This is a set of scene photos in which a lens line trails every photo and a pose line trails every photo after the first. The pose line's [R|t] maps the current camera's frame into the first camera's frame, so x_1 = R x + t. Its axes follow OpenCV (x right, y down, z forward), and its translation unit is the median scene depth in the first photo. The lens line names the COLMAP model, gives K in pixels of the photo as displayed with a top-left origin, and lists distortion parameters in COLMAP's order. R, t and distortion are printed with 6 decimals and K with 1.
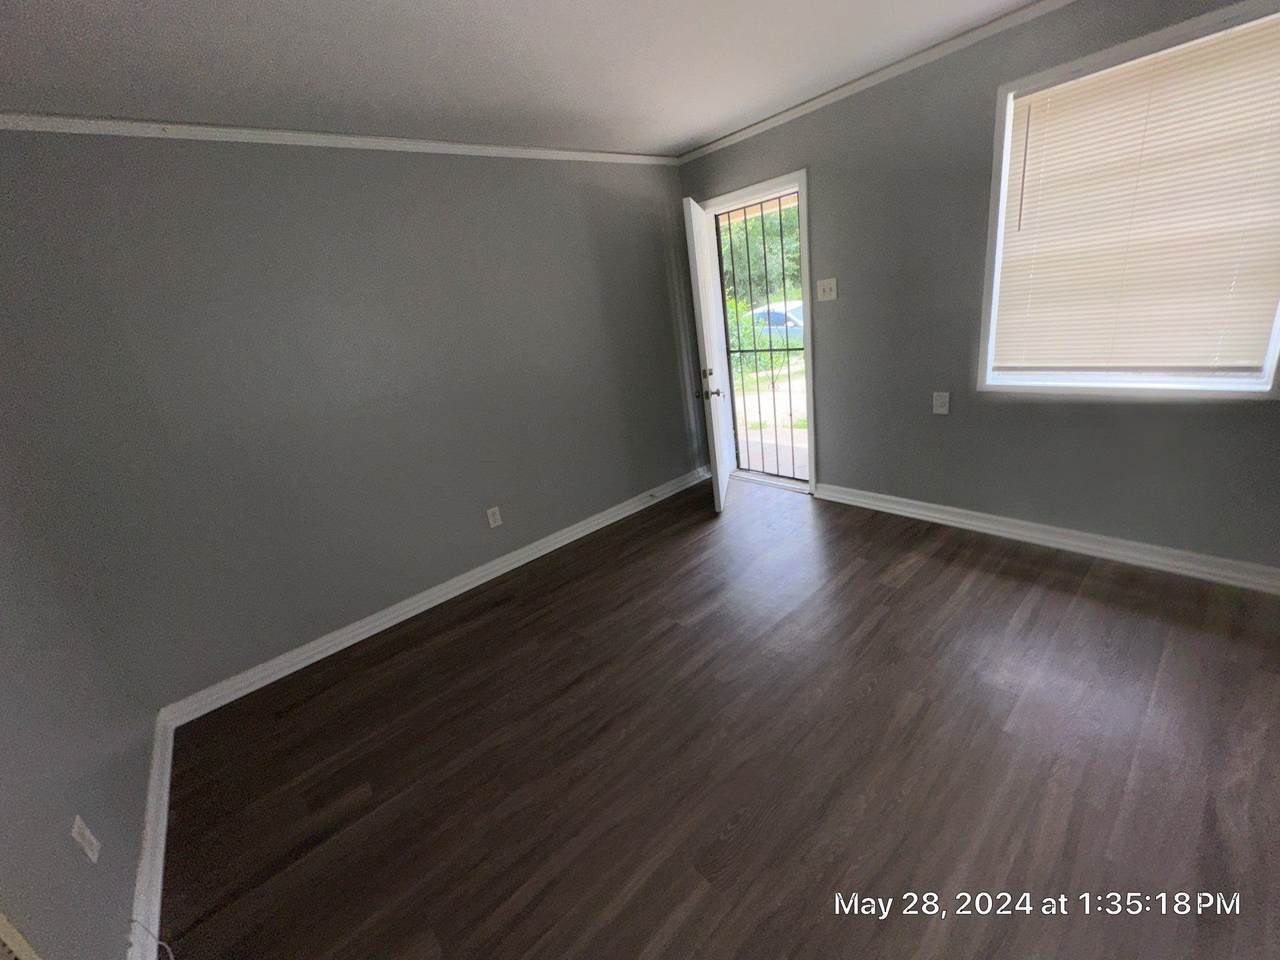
lens RADIAL K [[507.0, 0, 640.0], [0, 507.0, 480.0], [0, 0, 1]] dist [-0.026680, -0.000047]
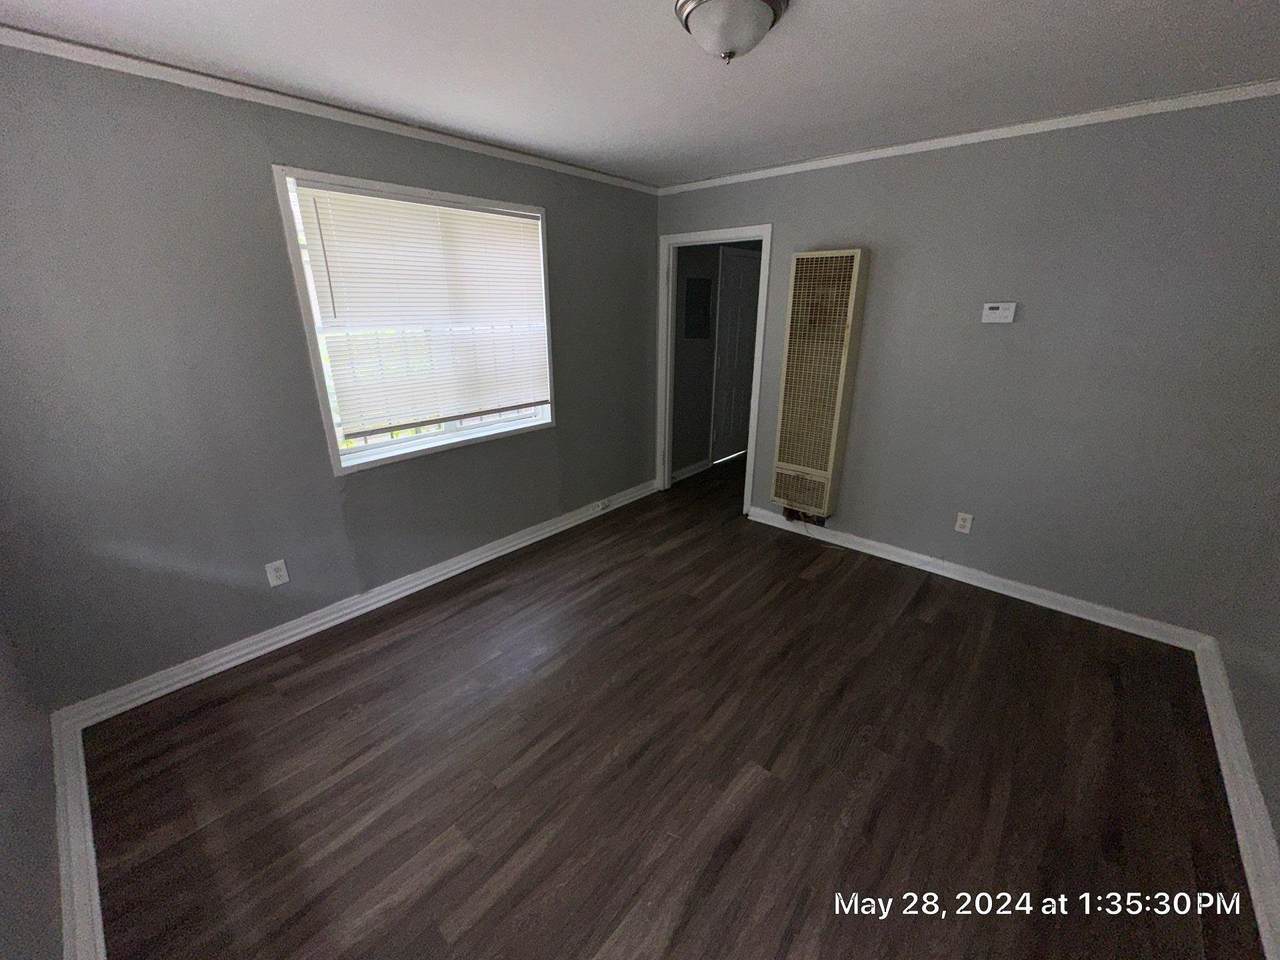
lens RADIAL K [[507.0, 0, 640.0], [0, 507.0, 480.0], [0, 0, 1]] dist [-0.026680, -0.000047]
pose [[-0.978468, 0.190945, -0.078366, 0.251391], [0.099339, 0.768476, 0.632120, -0.574503], [0.180923, 0.610724, -0.770897, 1.374742]]
